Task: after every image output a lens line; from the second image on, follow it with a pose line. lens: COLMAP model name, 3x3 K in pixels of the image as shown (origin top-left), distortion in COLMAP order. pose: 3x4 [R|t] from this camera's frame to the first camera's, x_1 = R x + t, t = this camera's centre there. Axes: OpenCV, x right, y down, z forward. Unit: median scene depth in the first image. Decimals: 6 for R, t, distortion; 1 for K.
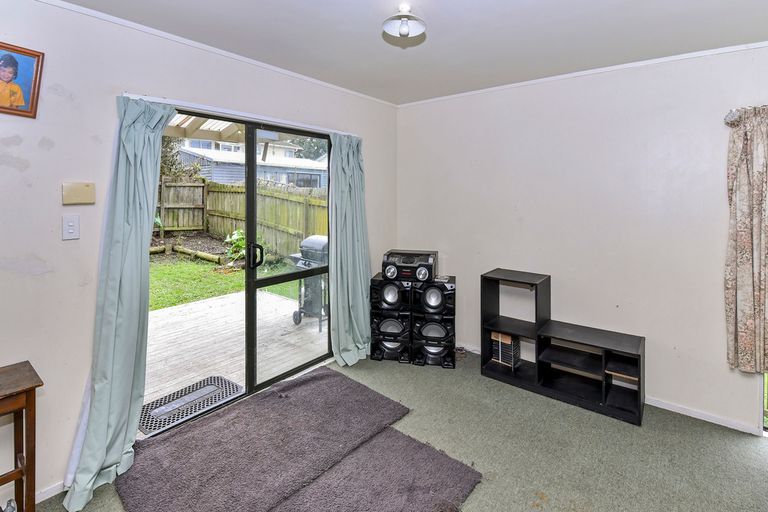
lens RADIAL K [[384.1, 0, 383.1], [0, 384.1, 228.5], [0, 0, 1]] dist [0.000136, -0.000112]
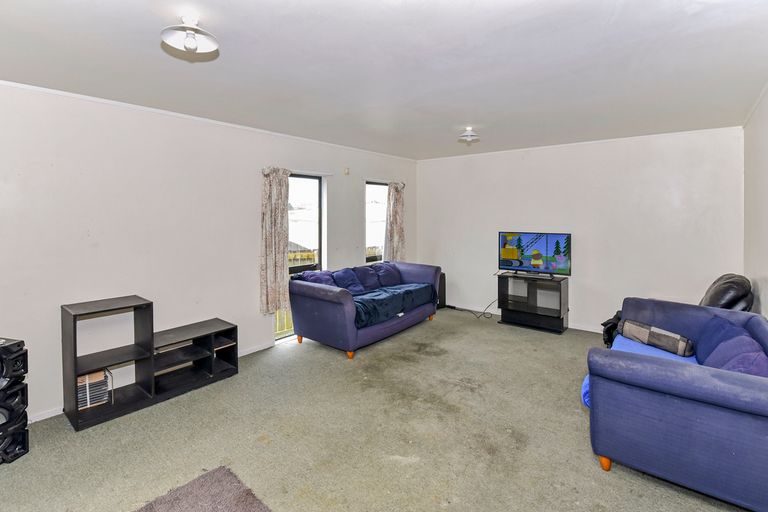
lens RADIAL K [[328.1, 0, 384.0], [0, 328.1, 256.0], [0, 0, 1]] dist [-0.000117, -0.000016]
pose [[0.034186, -0.138474, 0.989776, -0.509466], [0.077663, 0.987728, 0.135505, -0.060894], [-0.996393, 0.072237, 0.044521, 0.359279]]
